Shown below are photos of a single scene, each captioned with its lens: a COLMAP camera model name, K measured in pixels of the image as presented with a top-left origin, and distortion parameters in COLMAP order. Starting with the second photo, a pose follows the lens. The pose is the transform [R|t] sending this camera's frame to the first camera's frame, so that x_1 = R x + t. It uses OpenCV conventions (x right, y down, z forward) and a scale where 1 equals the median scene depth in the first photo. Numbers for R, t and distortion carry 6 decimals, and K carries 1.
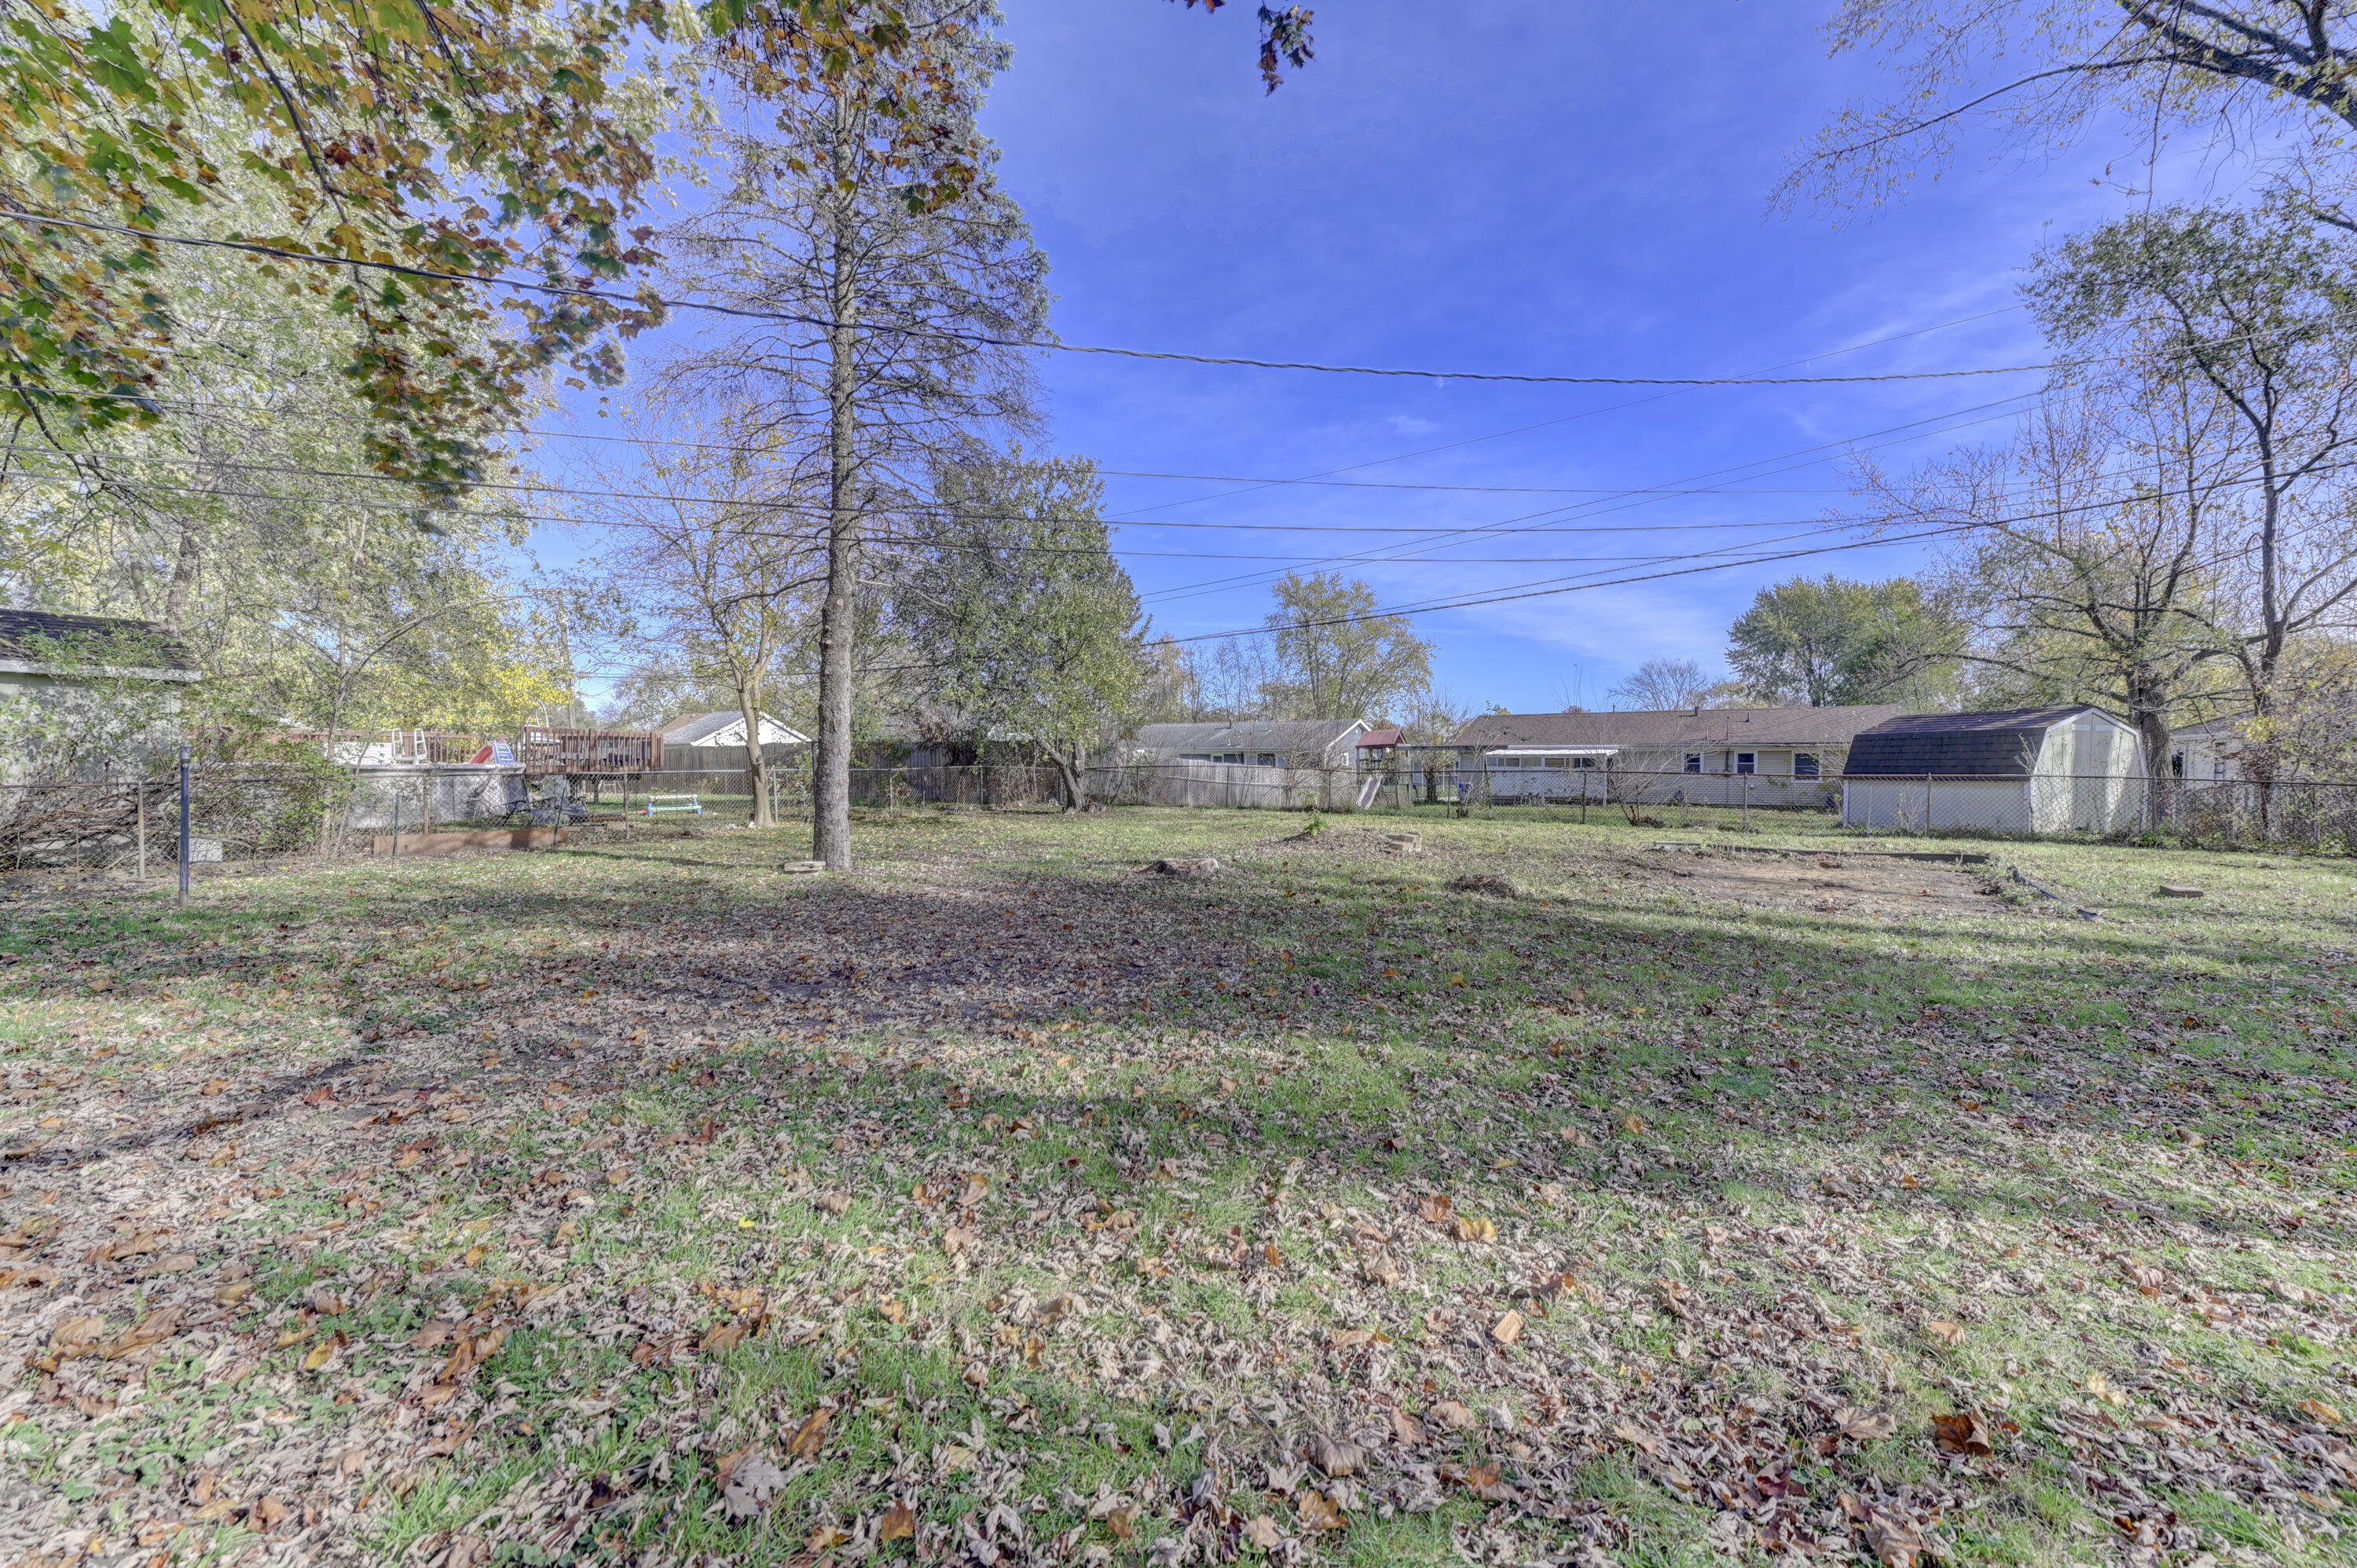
lens RADIAL K [[960.0, 0, 1166.9], [0, 960.0, 789.2], [0, 0, 1]] dist [-0.000039, -0.001073]
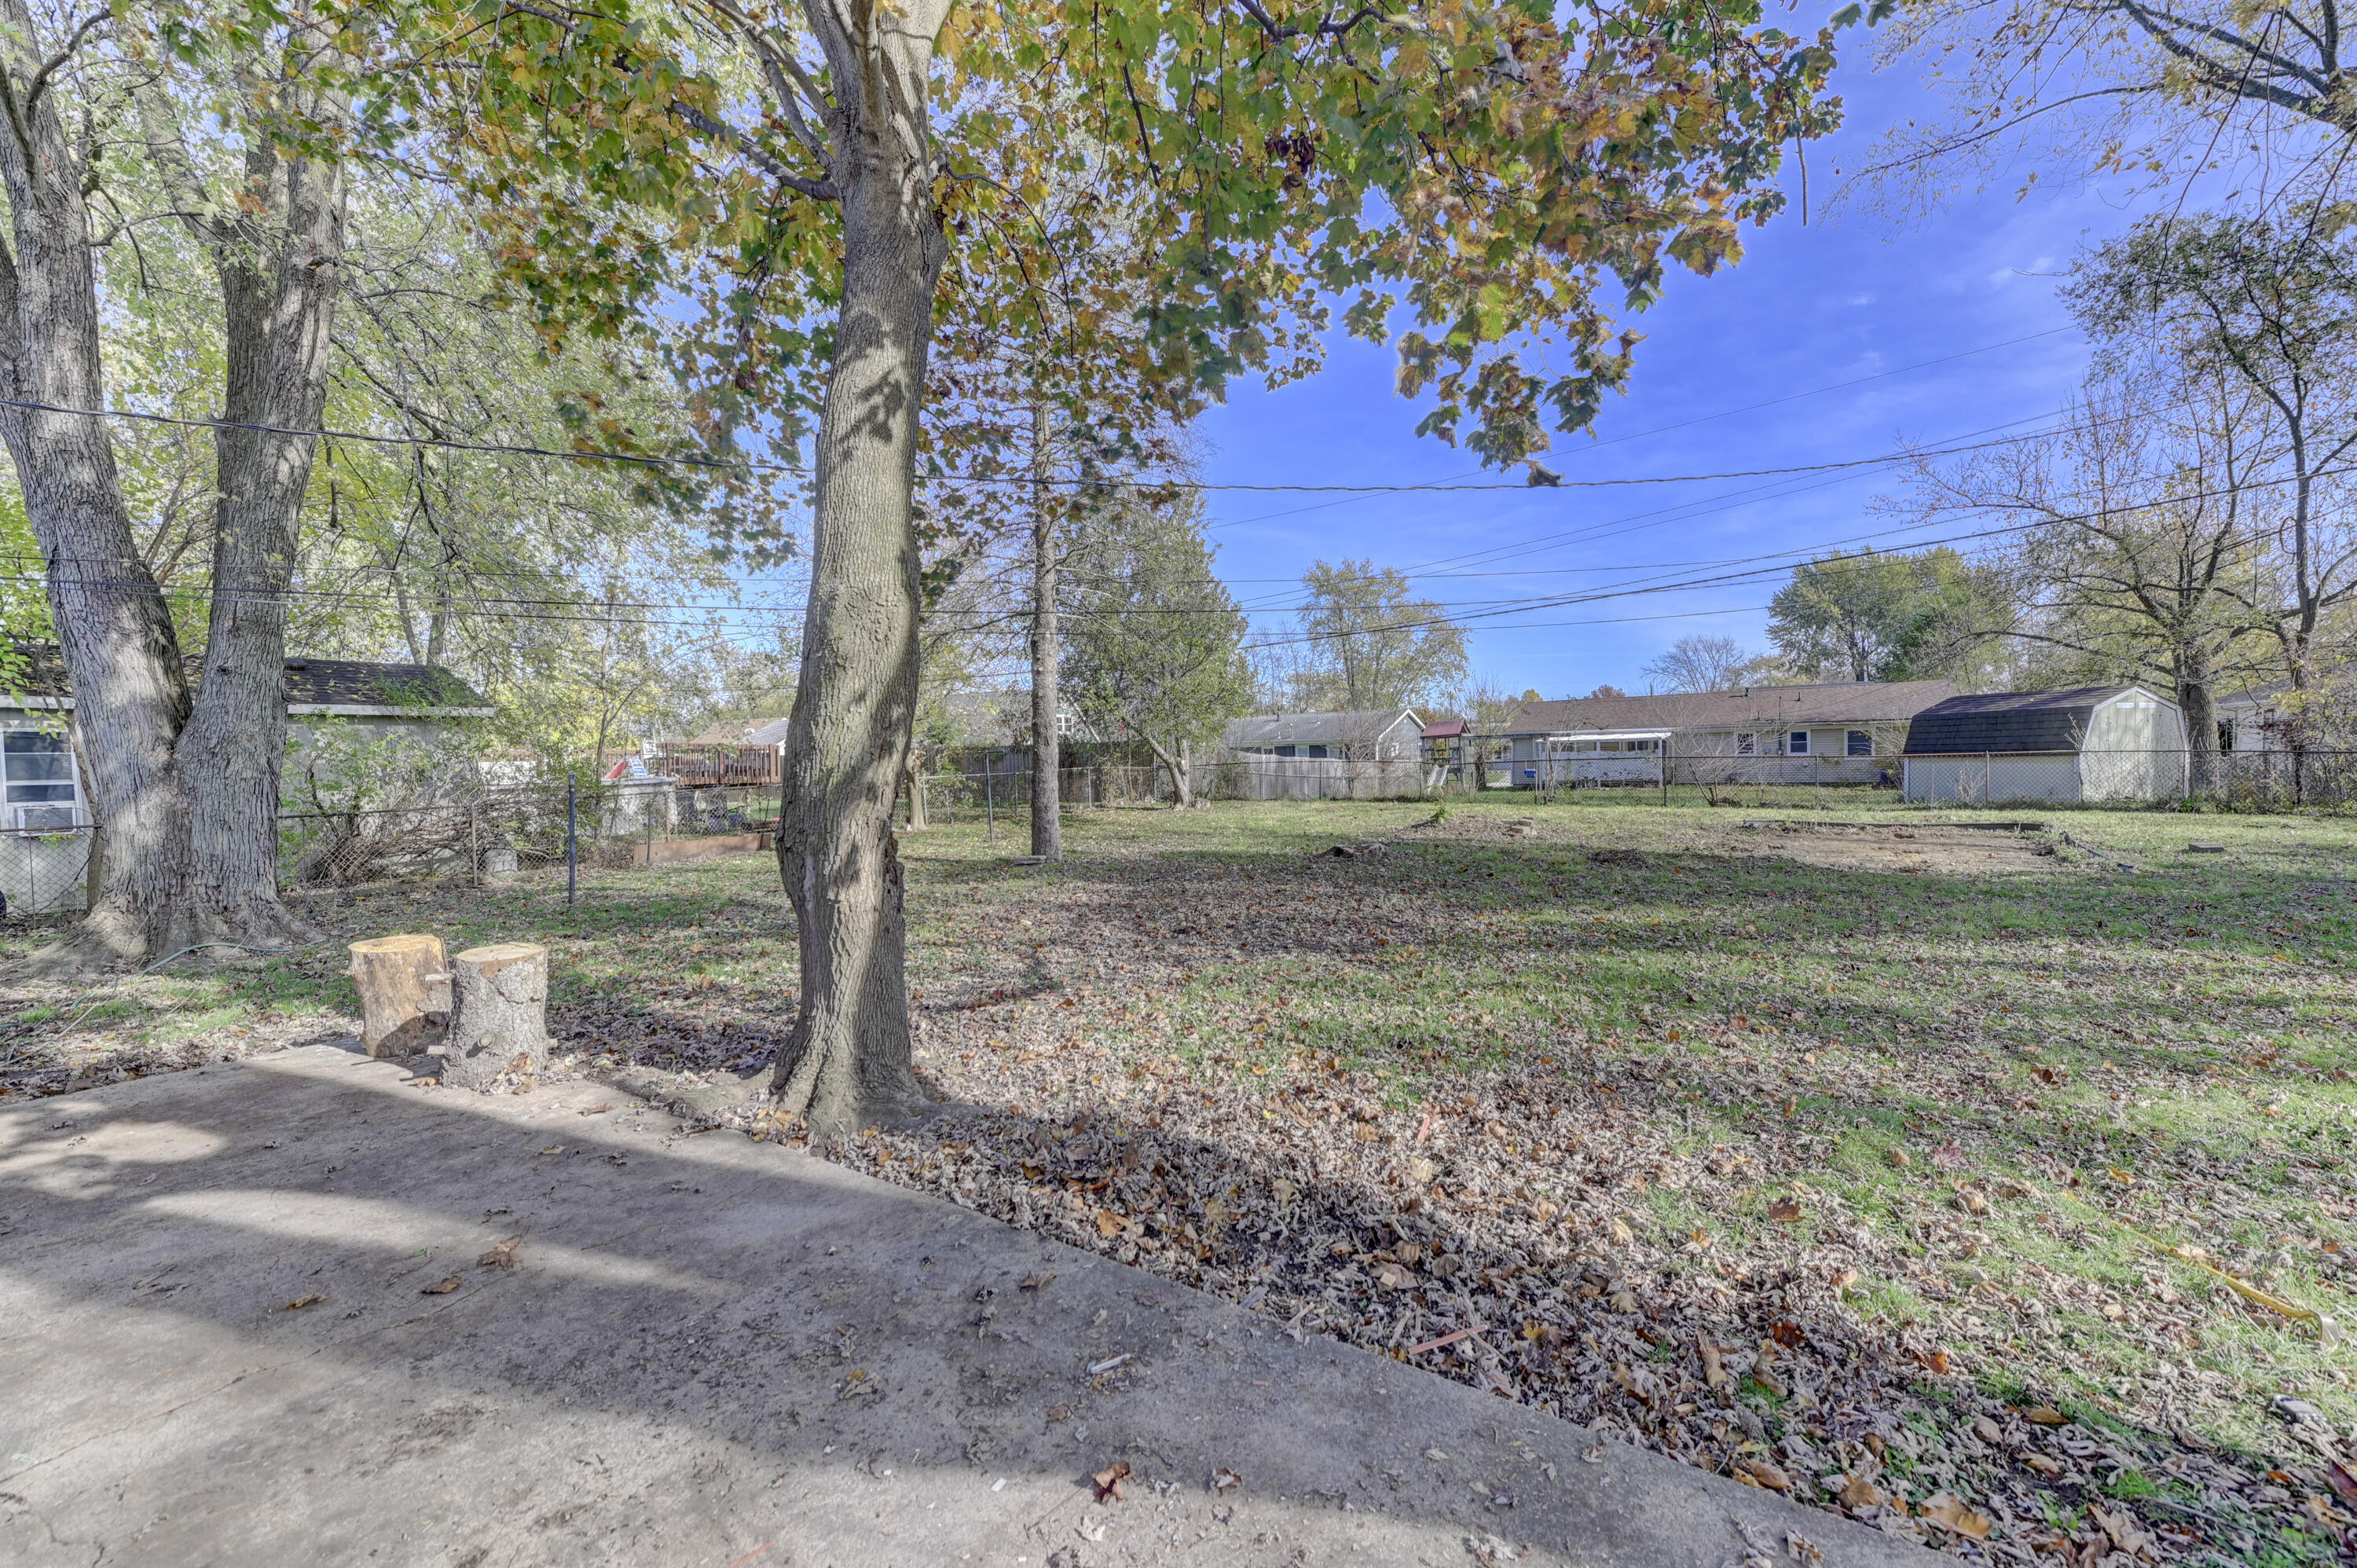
lens RADIAL K [[960.0, 0, 1183.3], [0, 960.0, 792.3], [0, 0, 1]] dist [-0.000039, -0.001073]
pose [[0.999391, -0.028486, -0.020157, -0.073125], [0.028685, 0.999542, 0.009662, -0.004132], [0.019873, -0.010234, 0.999750, -0.083484]]
